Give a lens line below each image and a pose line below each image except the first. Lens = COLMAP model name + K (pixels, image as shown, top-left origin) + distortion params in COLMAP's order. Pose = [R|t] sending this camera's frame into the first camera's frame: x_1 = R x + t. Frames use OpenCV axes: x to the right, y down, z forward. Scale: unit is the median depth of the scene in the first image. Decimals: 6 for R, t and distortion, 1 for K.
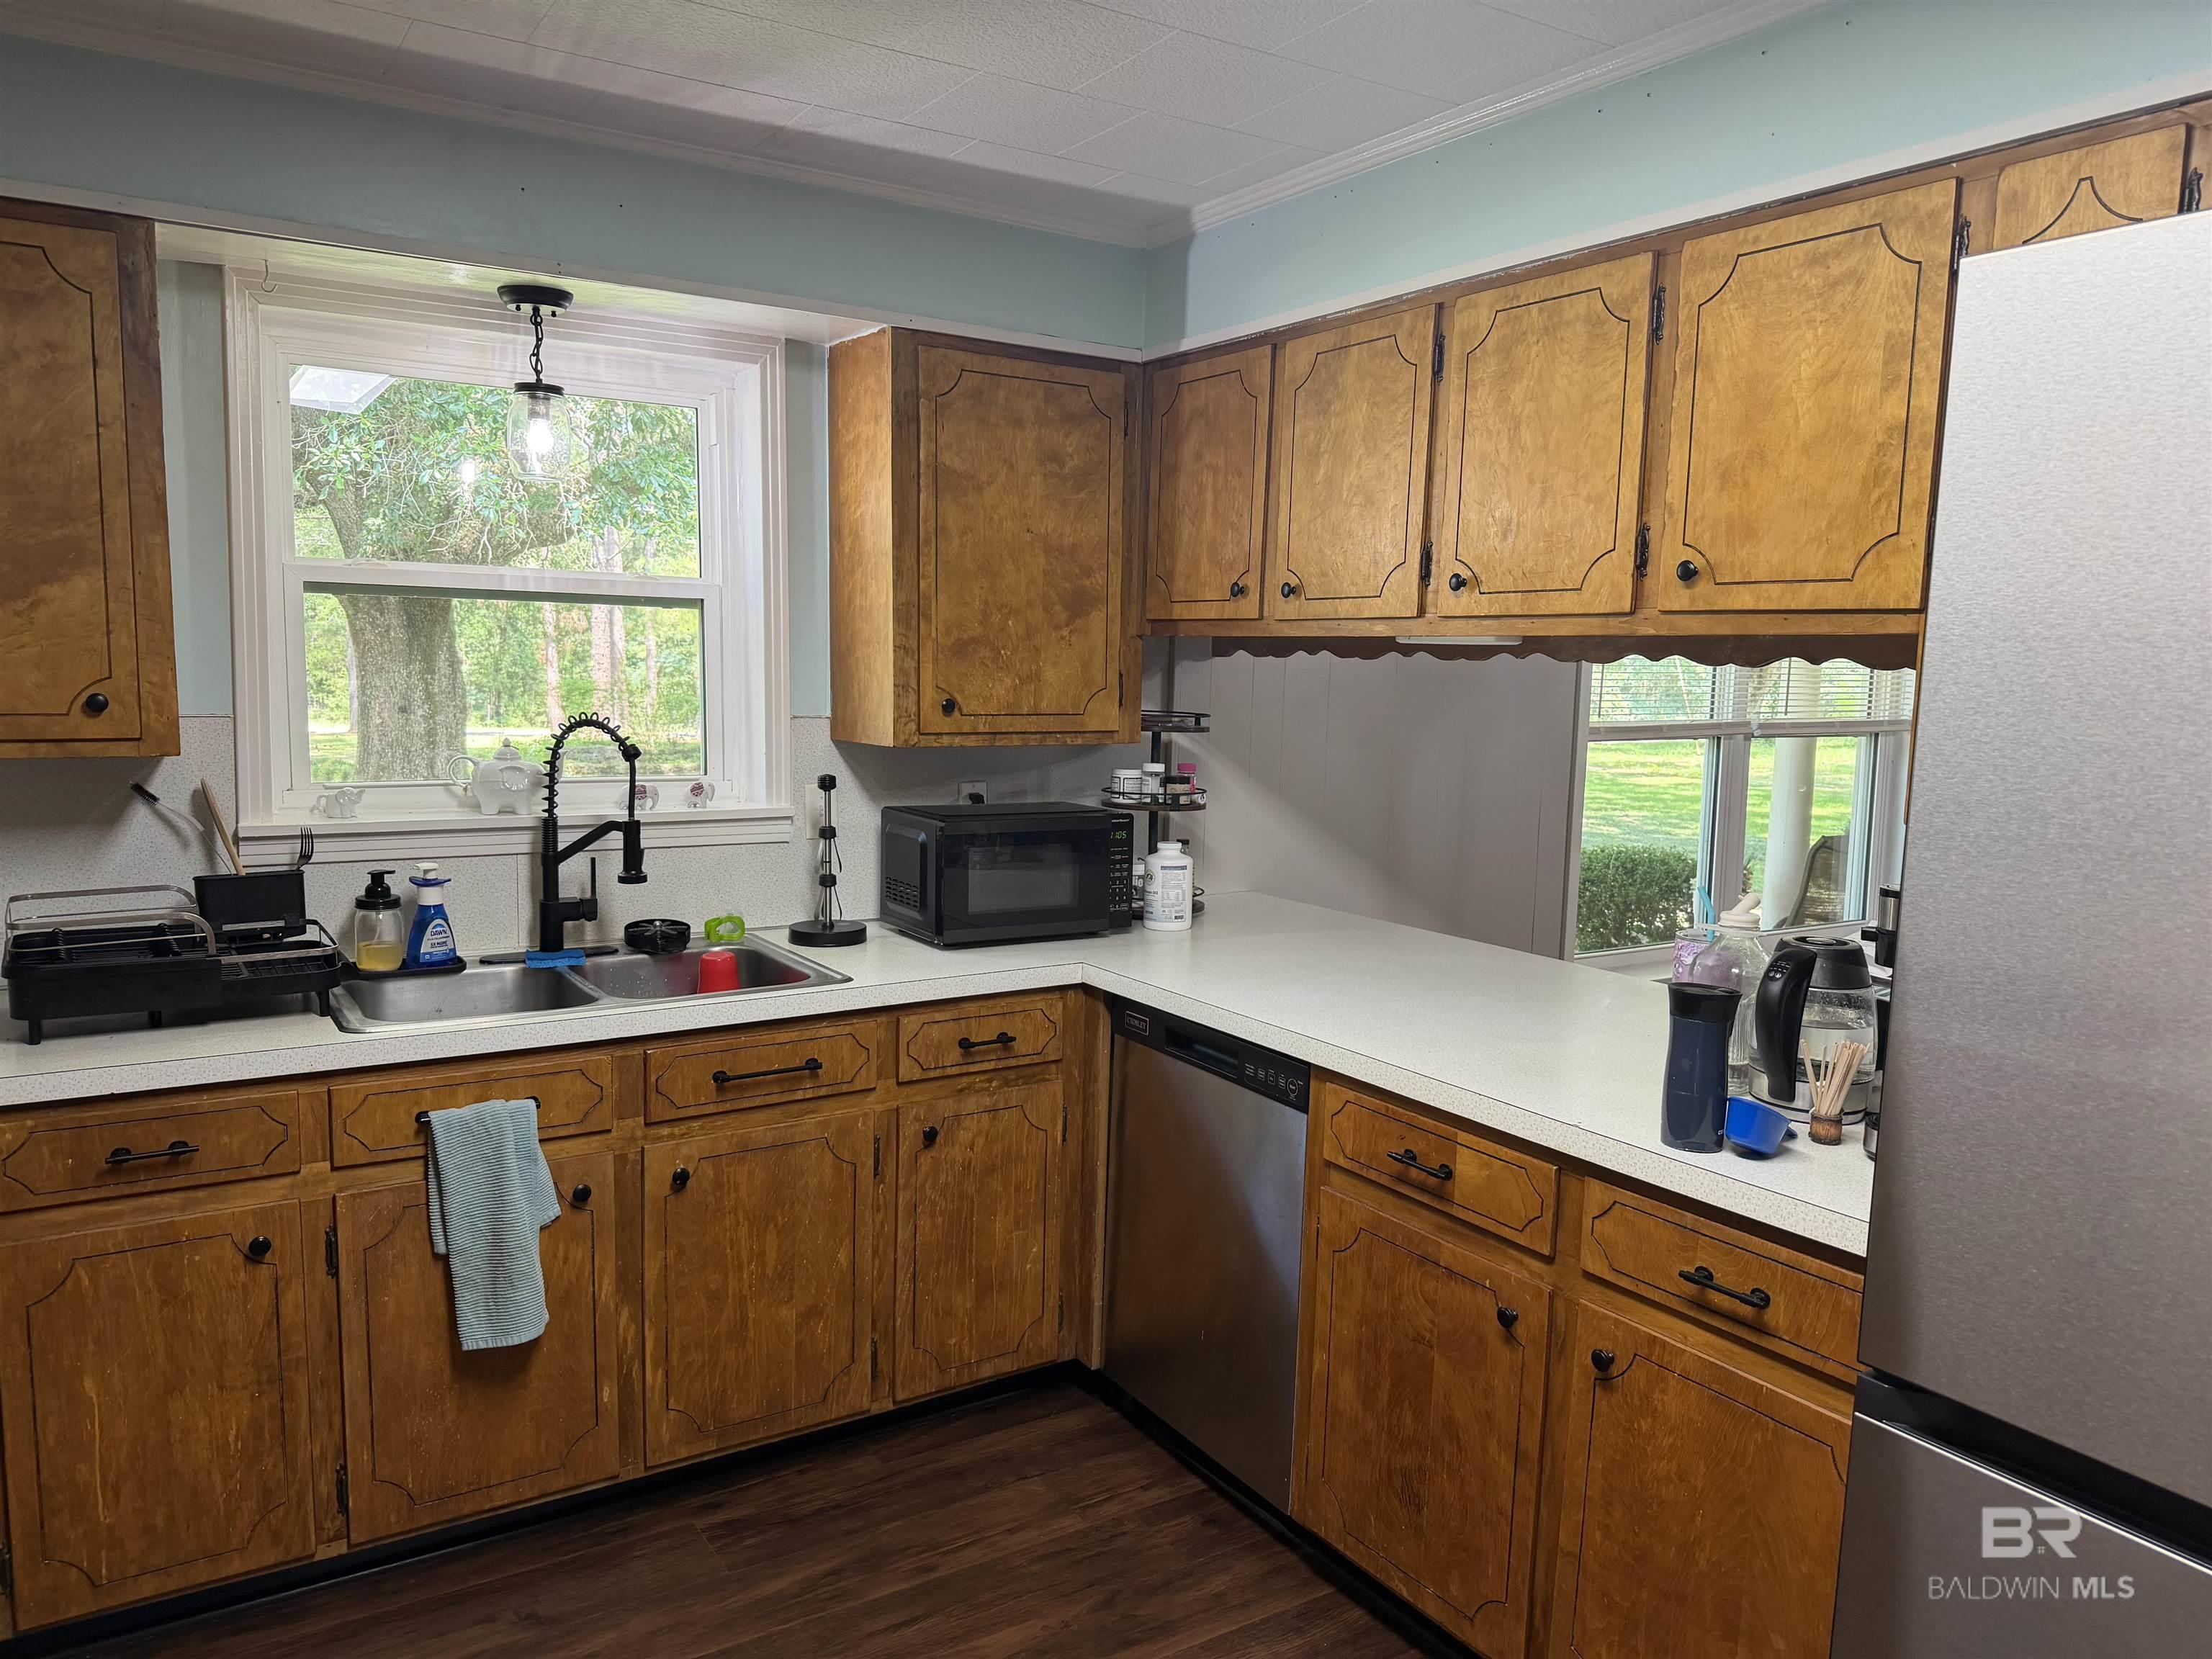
lens RADIAL K [[1548.4, 0, 1086.5], [0, 1548.4, 838.7], [0, 0, 1]] dist [0.053944, -0.065451]
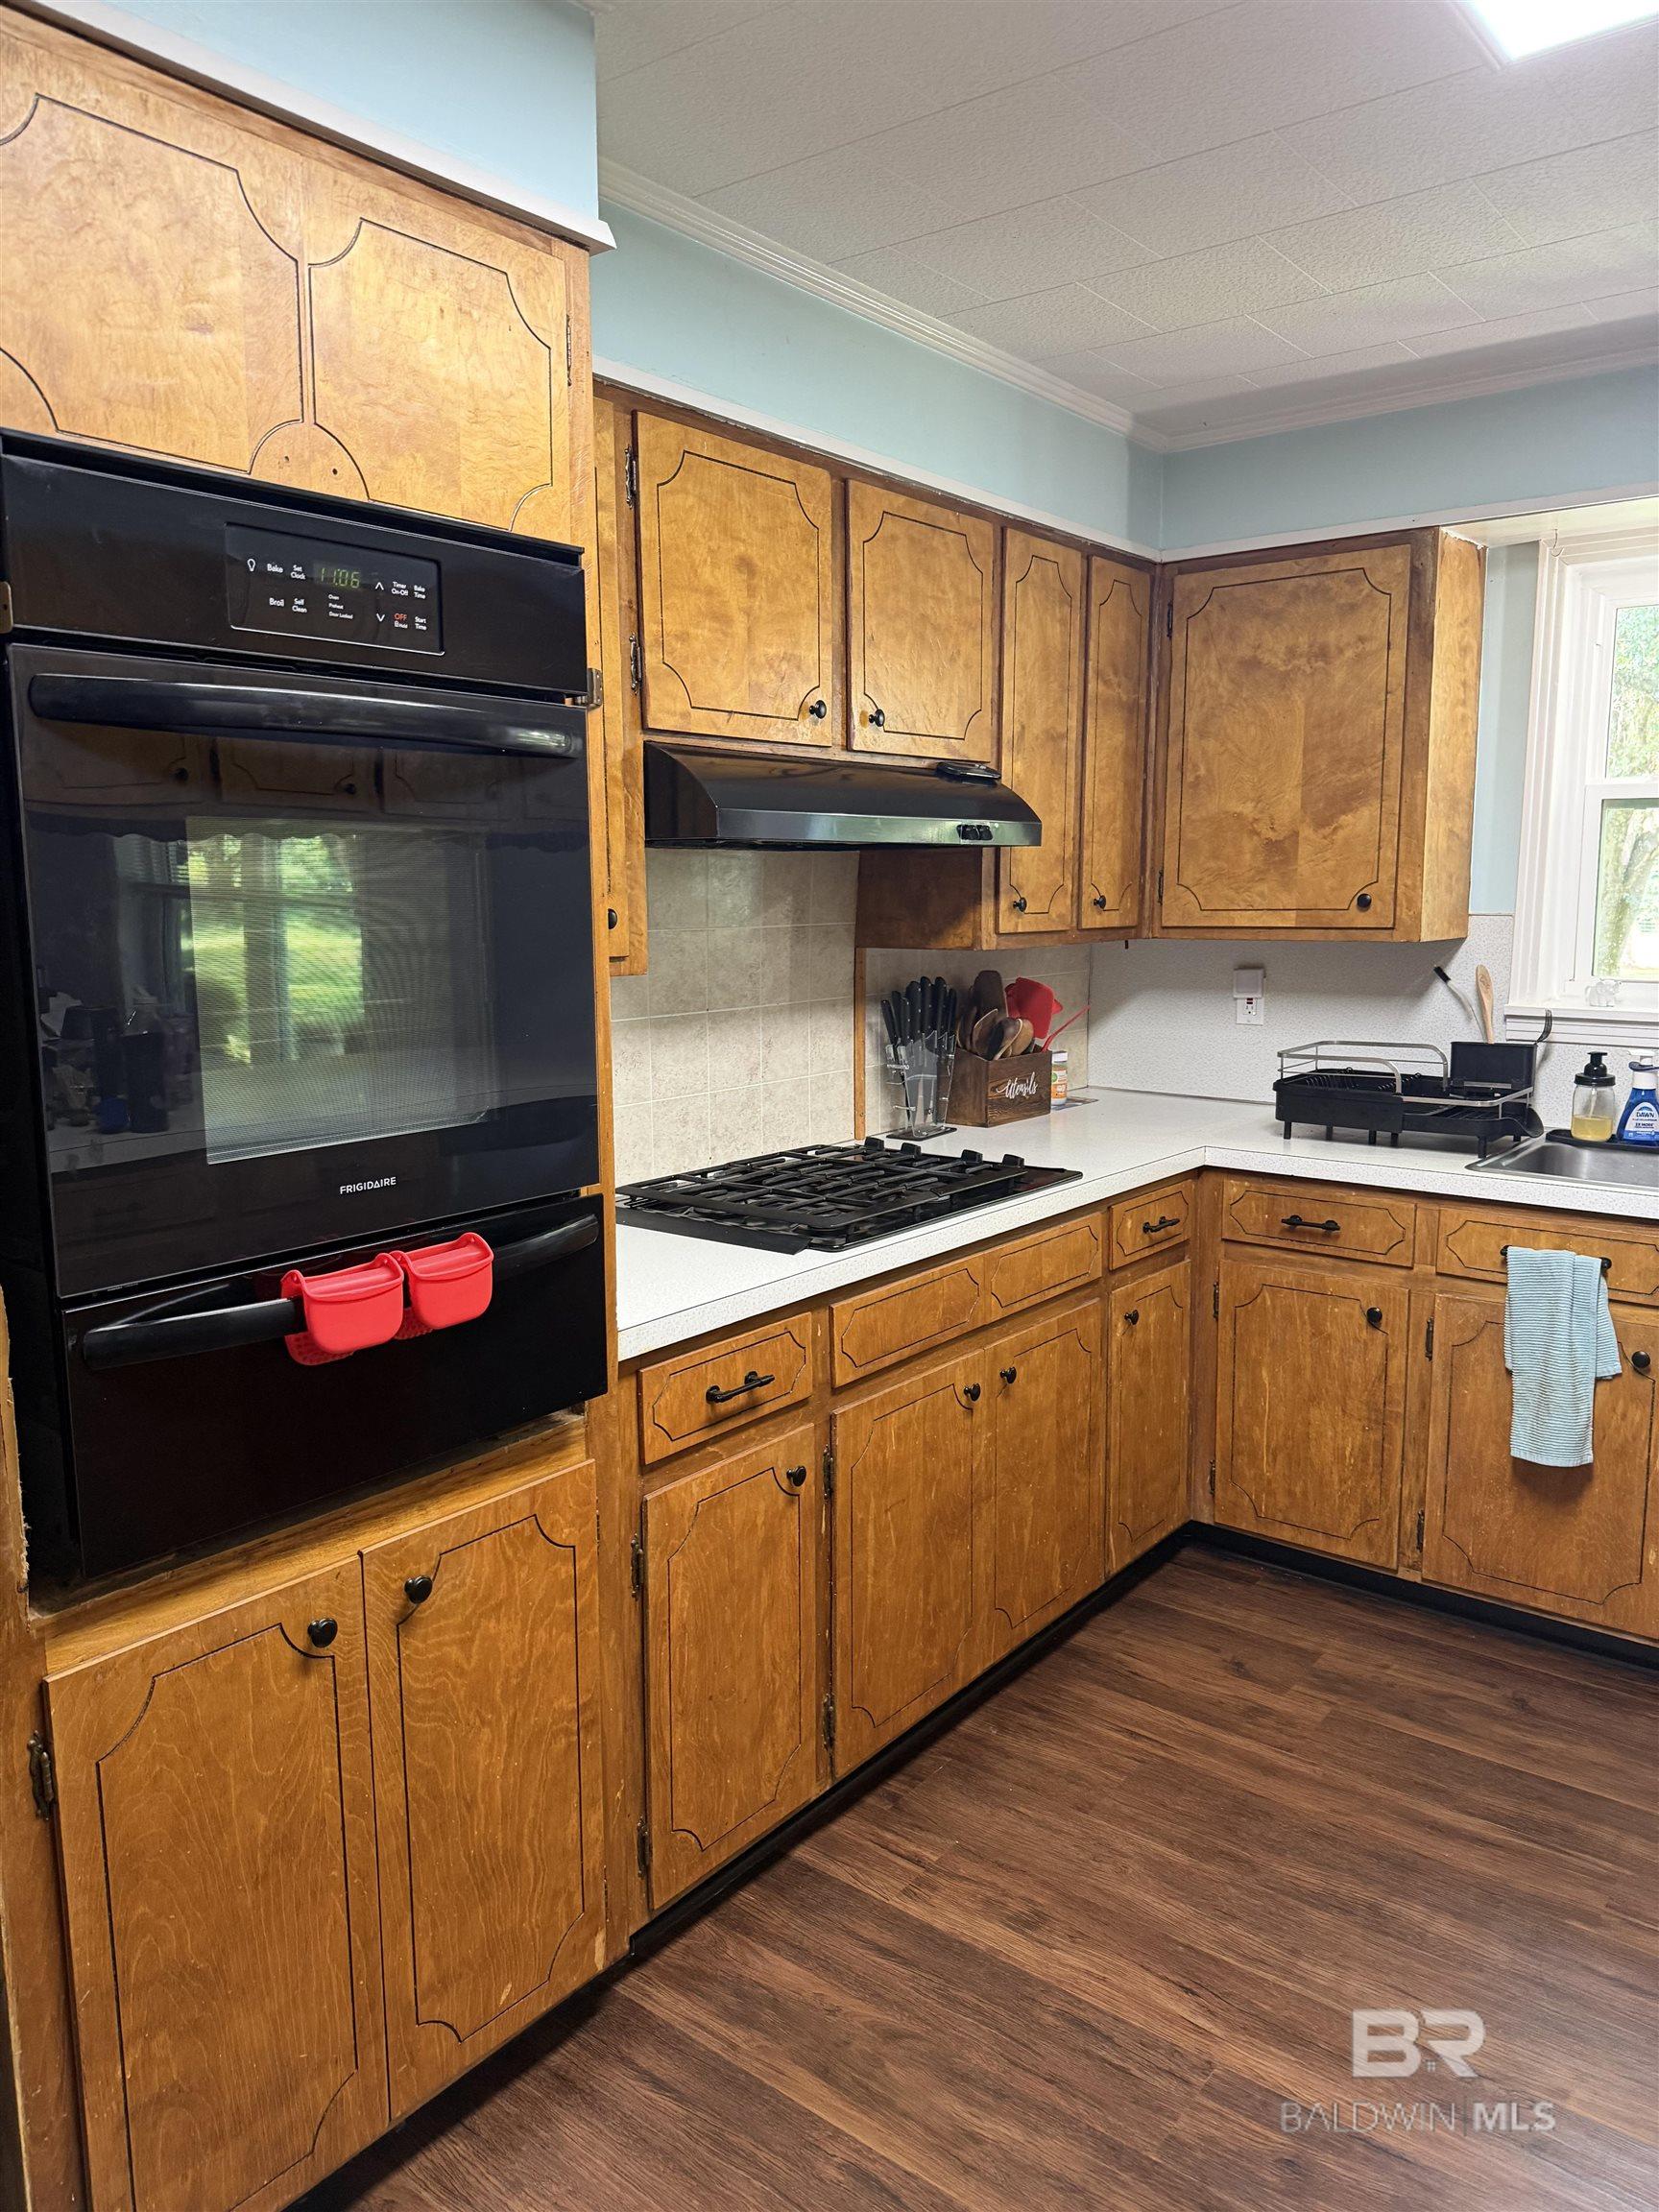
lens RADIAL K [[1548.4, 0, 828.3], [0, 1548.4, 1106.3], [0, 0, 1]] dist [0.053944, -0.065451]
pose [[0.335092, 0.114157, -0.935244, 0.503716], [-0.097983, 0.991473, 0.085914, 0.020139], [0.937077, 0.062849, 0.343420, 0.111266]]
